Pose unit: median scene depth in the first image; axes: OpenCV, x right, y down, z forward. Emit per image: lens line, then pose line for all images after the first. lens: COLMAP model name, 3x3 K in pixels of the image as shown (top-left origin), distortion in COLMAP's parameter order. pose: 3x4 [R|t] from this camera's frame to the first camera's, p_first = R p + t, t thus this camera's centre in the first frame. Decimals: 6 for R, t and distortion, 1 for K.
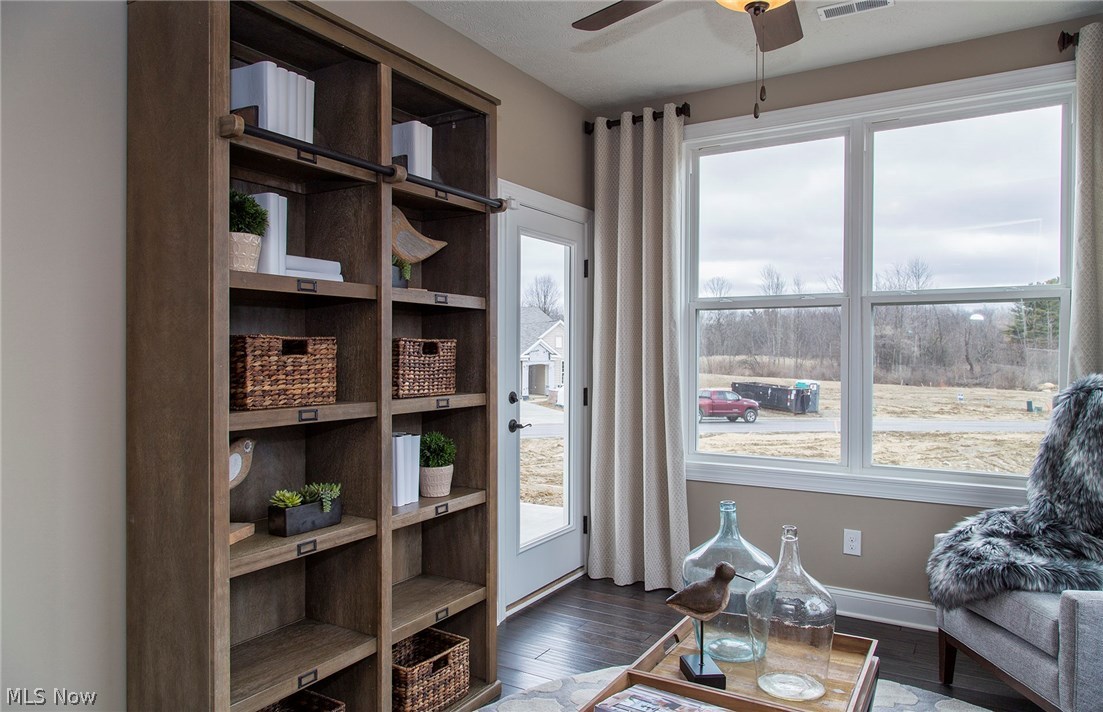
lens RADIAL K [[710.1, 0, 543.6], [0, 710.1, 351.5], [0, 0, 1]] dist [0.004213, -0.002191]
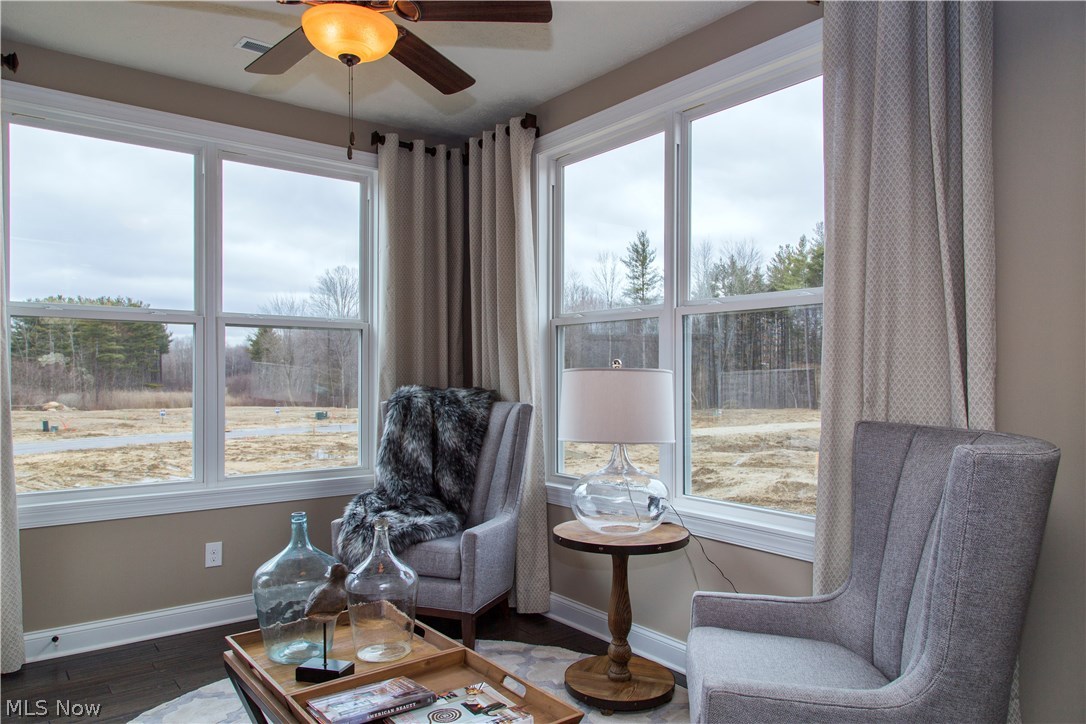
lens RADIAL K [[735.6, 0, 542.1], [0, 735.6, 370.9], [0, 0, 1]] dist [-0.003931, -0.001898]
pose [[0.375906, 0.003949, 0.926649, -0.499616], [-0.005684, 0.999982, -0.001956, 0.002927], [-0.926640, -0.004532, 0.375922, 0.215811]]
